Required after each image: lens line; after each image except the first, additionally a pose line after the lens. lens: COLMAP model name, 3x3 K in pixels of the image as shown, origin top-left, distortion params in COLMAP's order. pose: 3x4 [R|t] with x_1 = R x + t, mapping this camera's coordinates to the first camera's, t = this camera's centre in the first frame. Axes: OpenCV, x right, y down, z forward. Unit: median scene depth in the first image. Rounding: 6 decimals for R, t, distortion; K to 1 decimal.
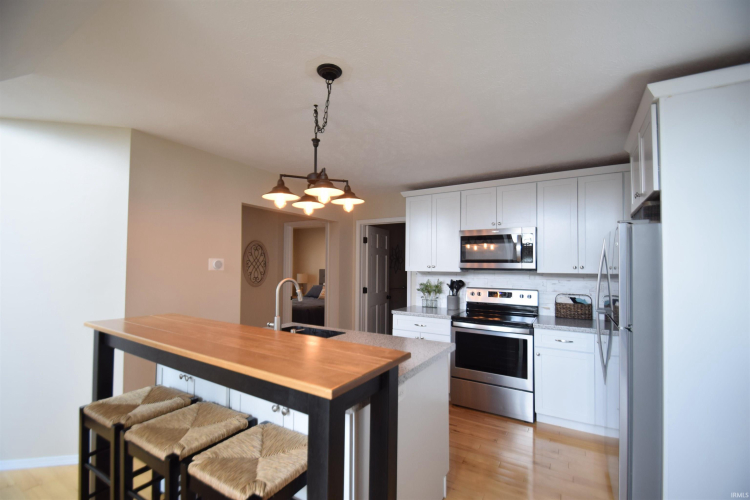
lens RADIAL K [[325.1, 0, 381.0], [0, 325.1, 260.7], [0, 0, 1]] dist [0.022884, 0.000151]
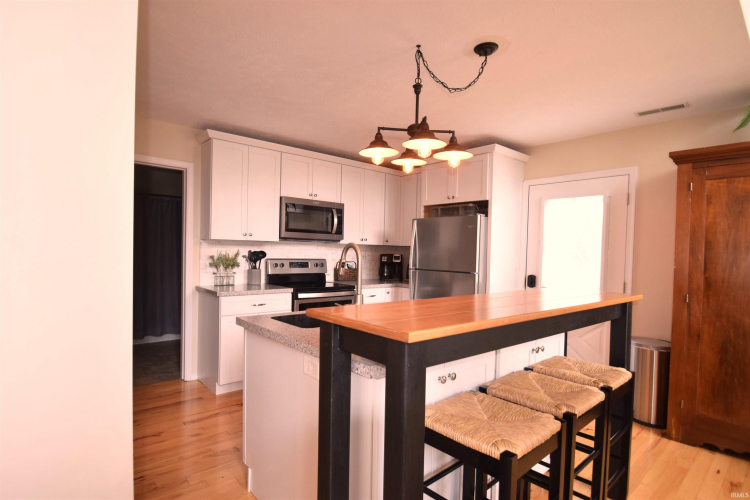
lens RADIAL K [[385.7, 0, 373.1], [0, 385.7, 253.1], [0, 0, 1]] dist [-0.002568, -0.000048]
pose [[0.305743, -0.006733, 0.952090, -0.680250], [-0.039512, 0.999024, 0.019753, 0.034322], [-0.951294, -0.043658, 0.305178, 0.410703]]
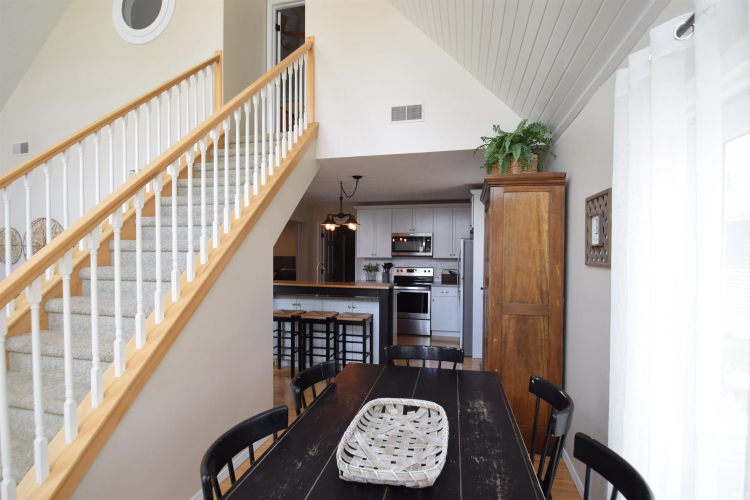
lens RADIAL K [[385.7, 0, 374.6], [0, 385.7, 253.4], [0, 0, 1]] dist [-0.002568, -0.000048]
pose [[0.955927, -0.001752, 0.293598, -0.416801], [-0.004284, 0.999793, 0.019913, -0.026843], [-0.293572, -0.020293, 0.955722, -0.860778]]
